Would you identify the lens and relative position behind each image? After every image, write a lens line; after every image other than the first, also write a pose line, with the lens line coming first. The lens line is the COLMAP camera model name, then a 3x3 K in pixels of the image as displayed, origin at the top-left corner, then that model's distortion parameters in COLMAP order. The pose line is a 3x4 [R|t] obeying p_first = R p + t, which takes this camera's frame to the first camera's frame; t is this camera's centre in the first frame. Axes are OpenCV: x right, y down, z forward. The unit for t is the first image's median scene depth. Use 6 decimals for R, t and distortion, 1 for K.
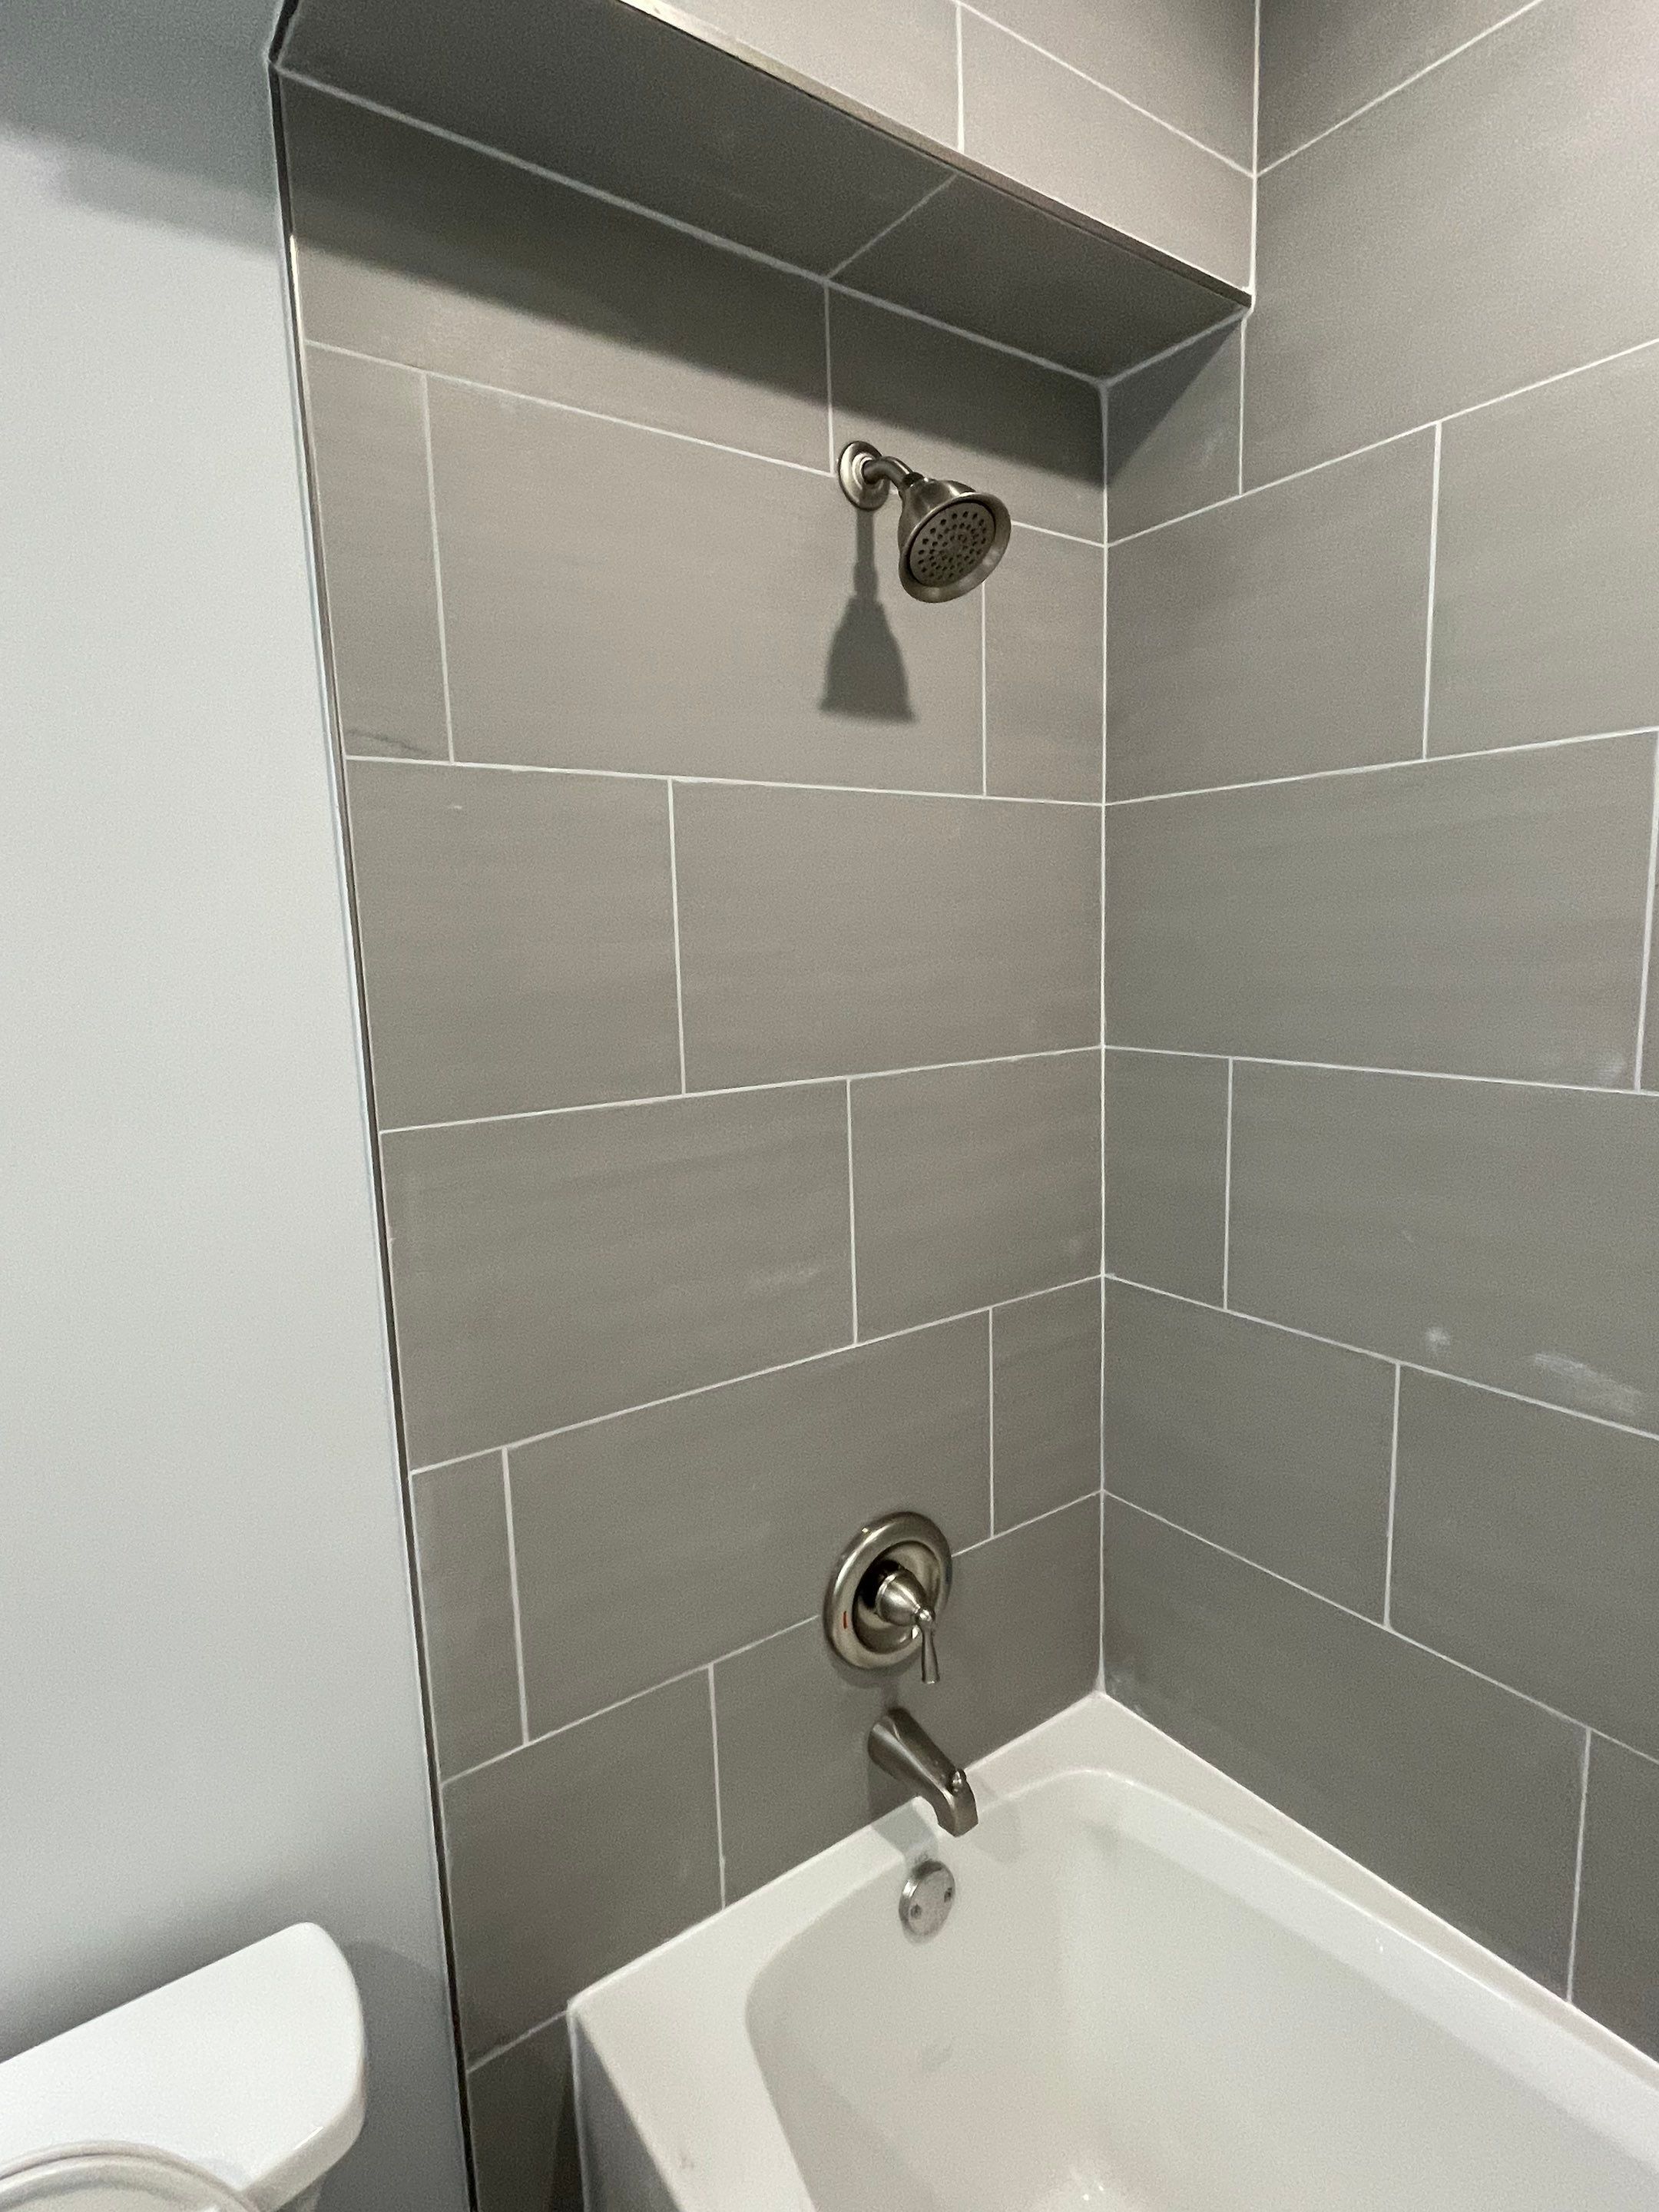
lens RADIAL K [[1136.4, 0, 835.0], [0, 1136.4, 1100.8], [0, 0, 1]] dist [-0.001366, -0.000645]
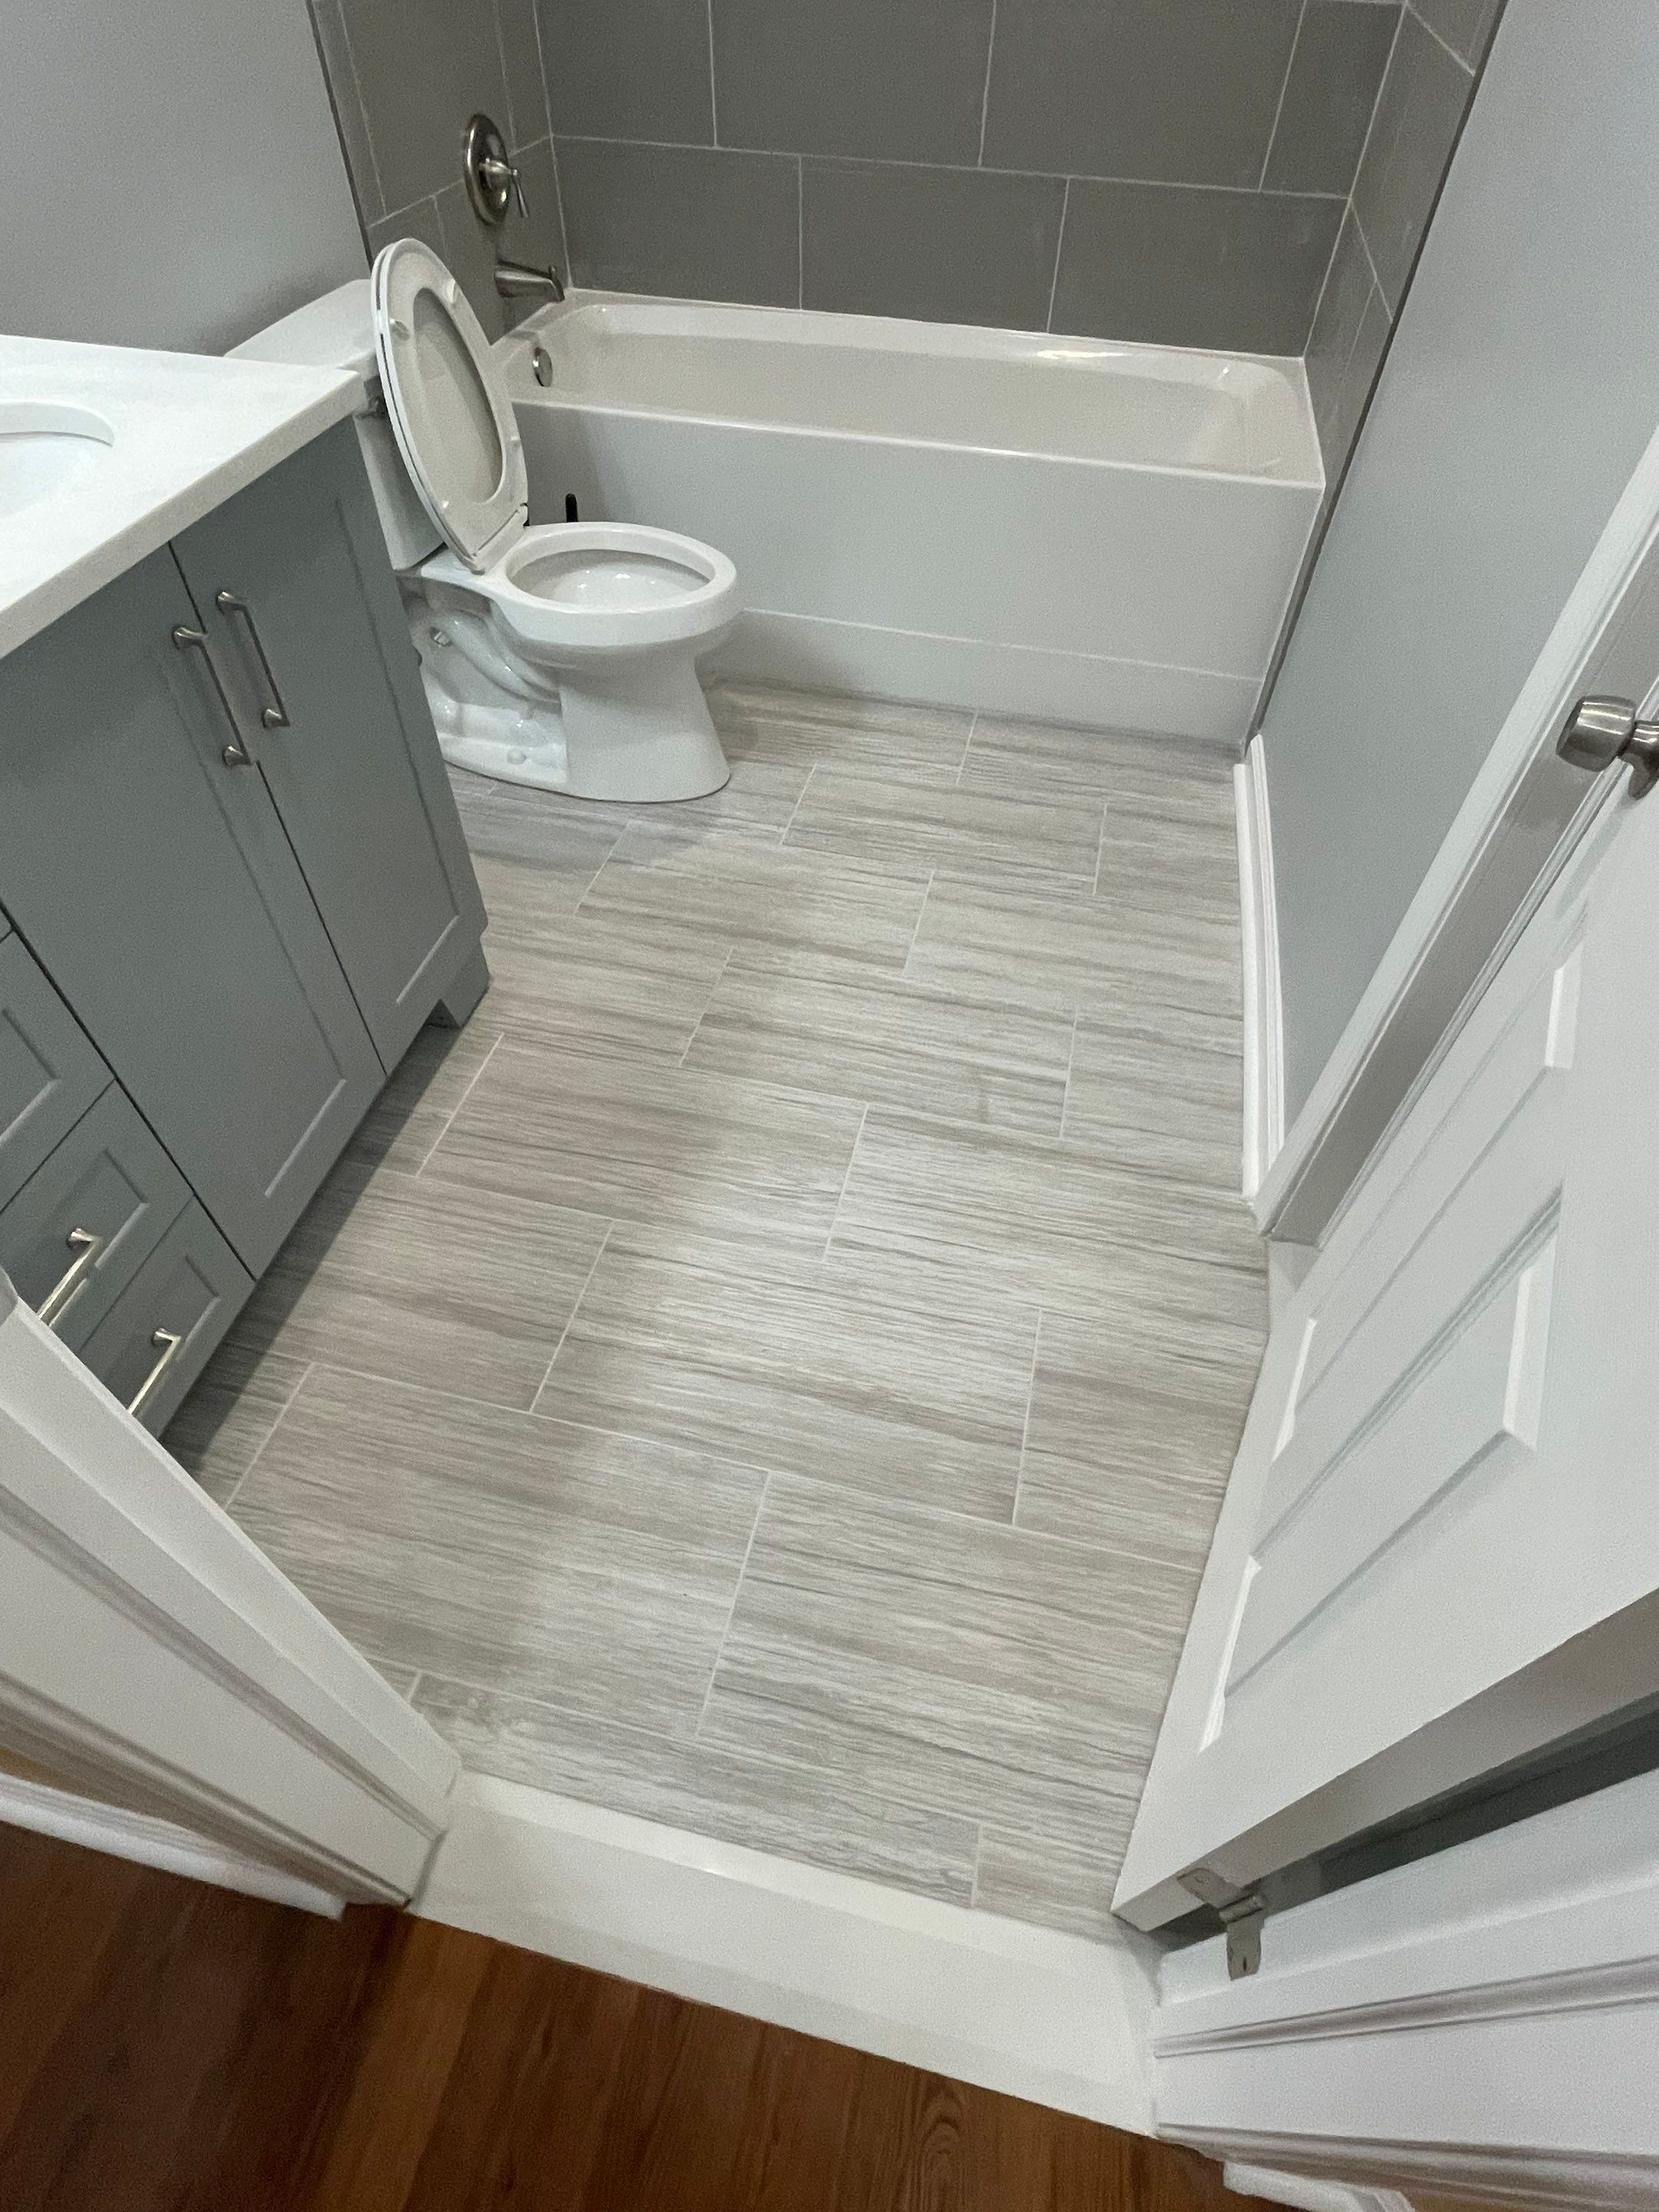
lens RADIAL K [[1145.5, 0, 829.5], [0, 1145.5, 1106.0], [0, 0, 1]] dist [-0.008671, -0.000910]
pose [[0.748315, -0.474601, 0.463443, -1.087218], [0.057274, 0.742264, 0.667655, 0.360597], [-0.660867, -0.473073, 0.582629, -1.106713]]
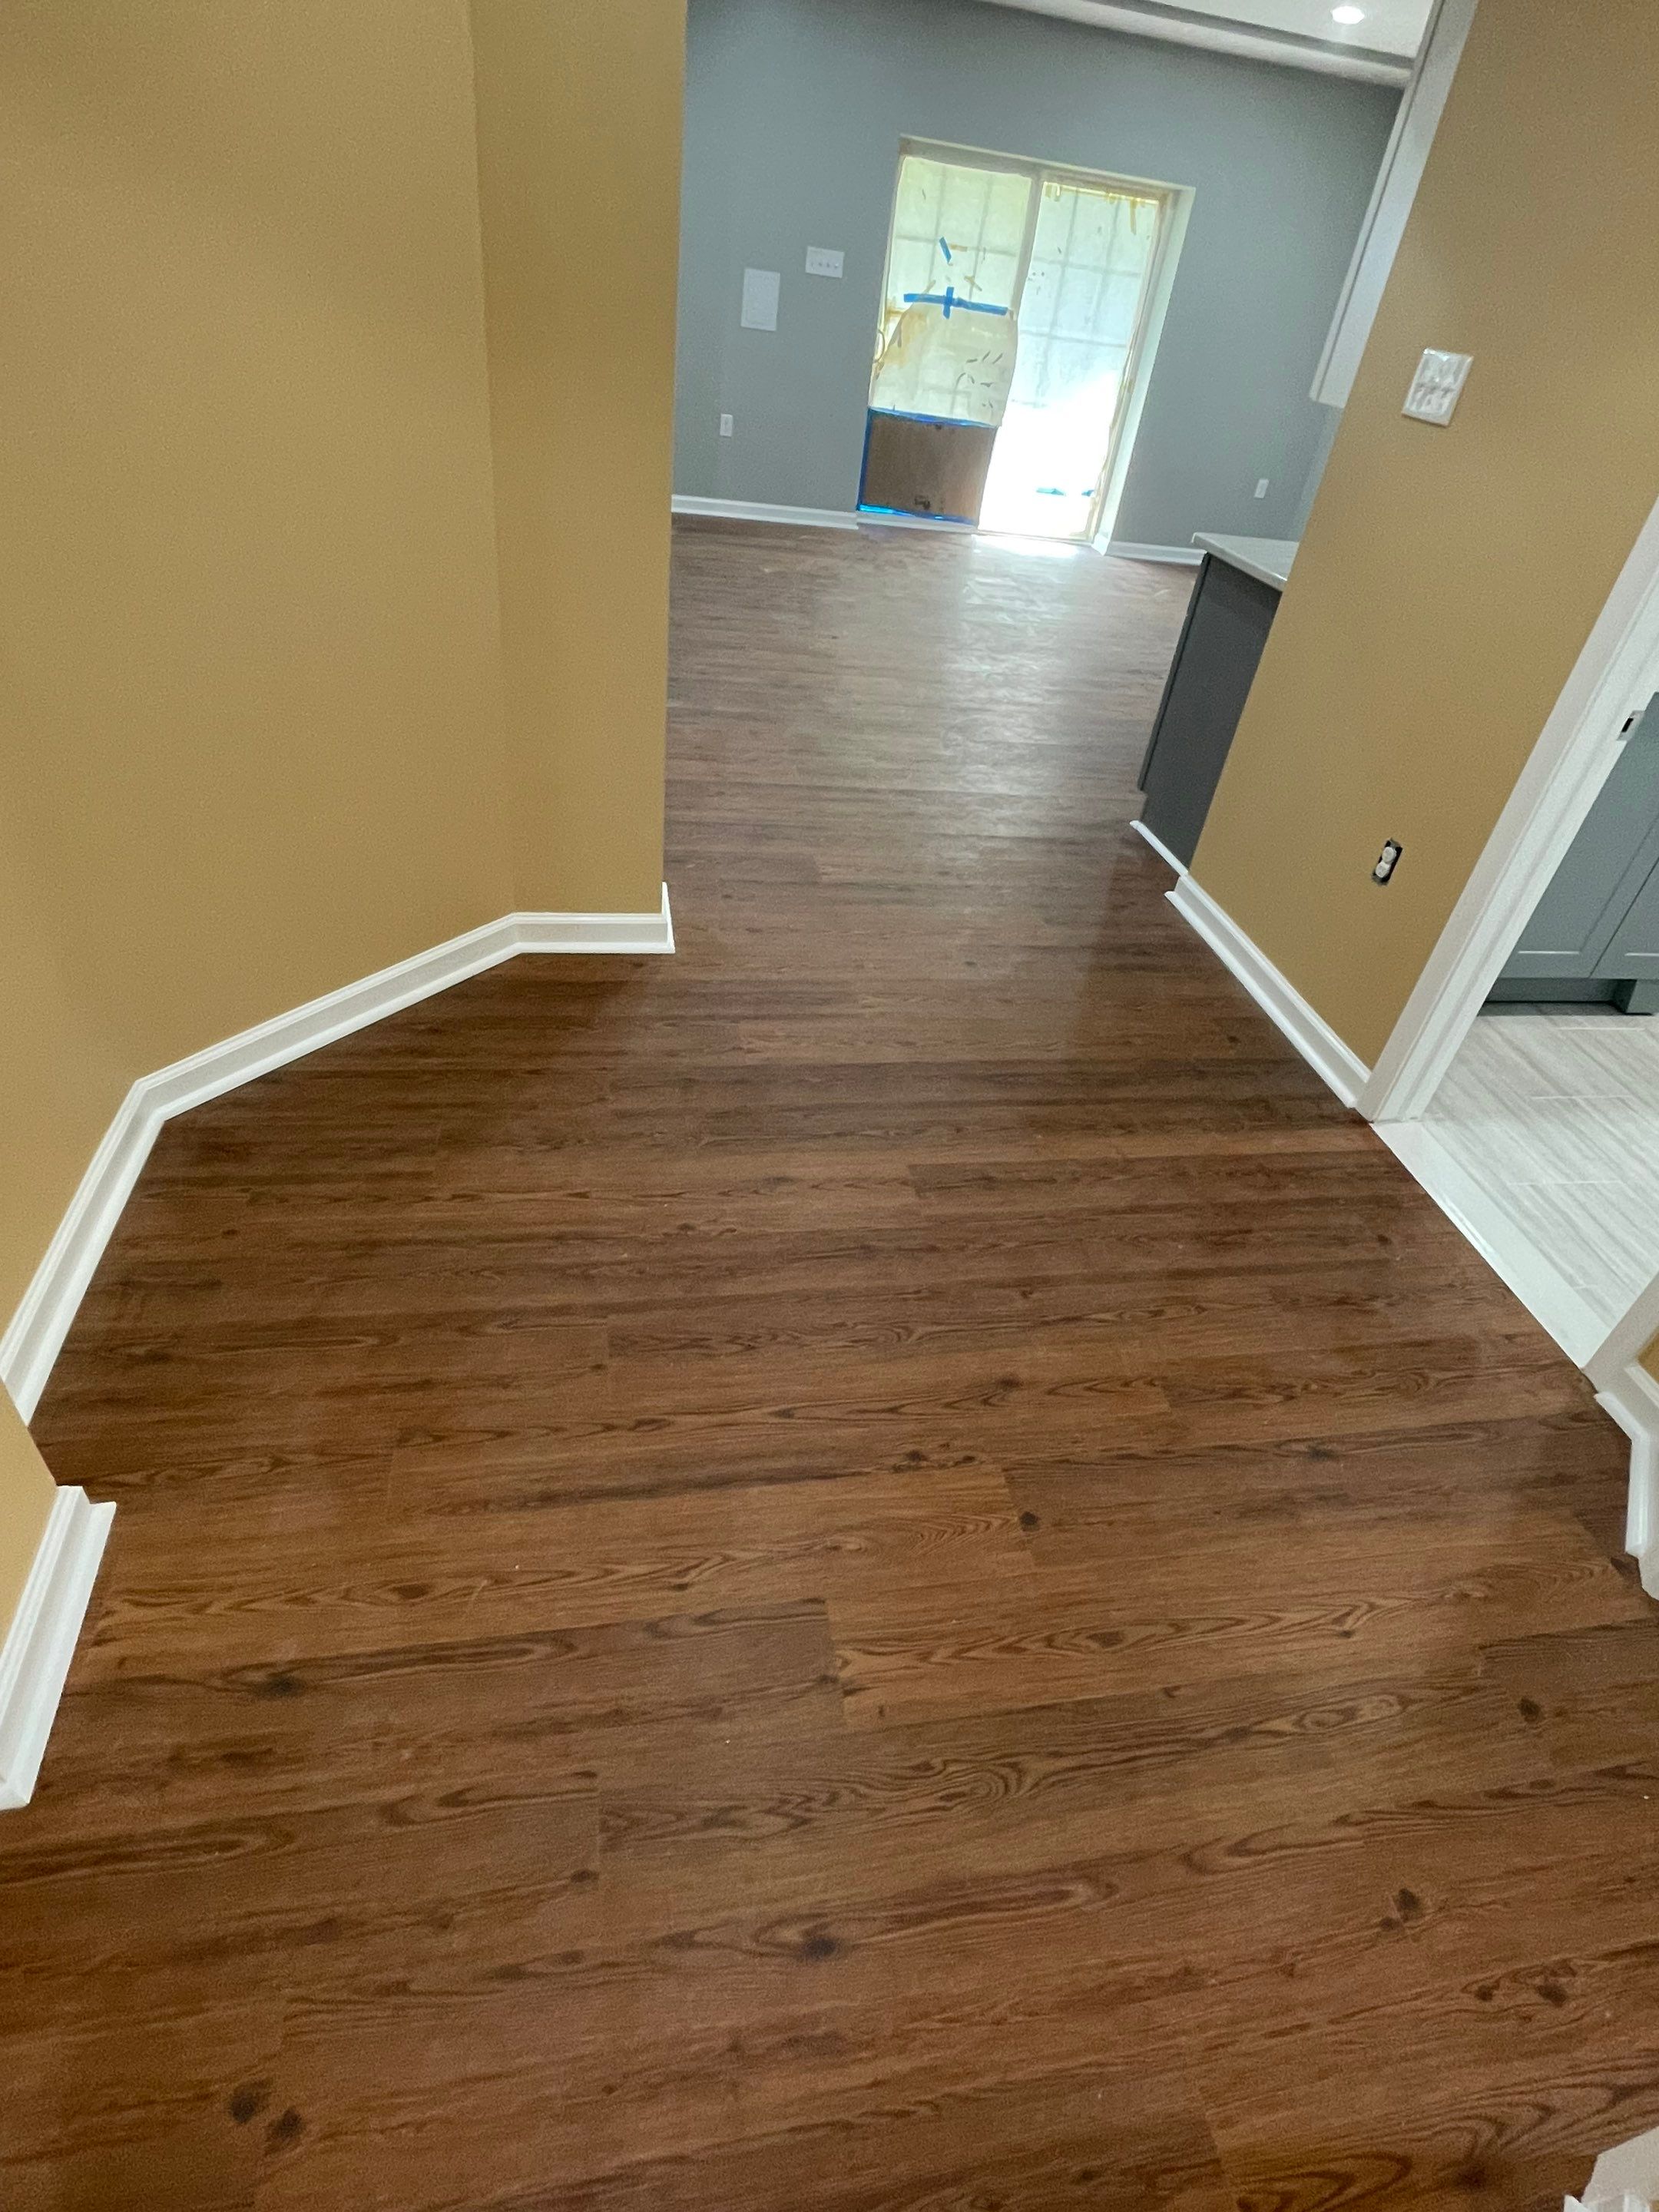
lens RADIAL K [[1136.4, 0, 835.0], [0, 1136.4, 1100.8], [0, 0, 1]] dist [-0.001366, -0.000645]
pose [[0.897355, 0.361939, -0.252496, -1.537992], [-0.207285, 0.850795, 0.482888, 0.571092], [0.389598, -0.380983, 0.838490, -2.606889]]
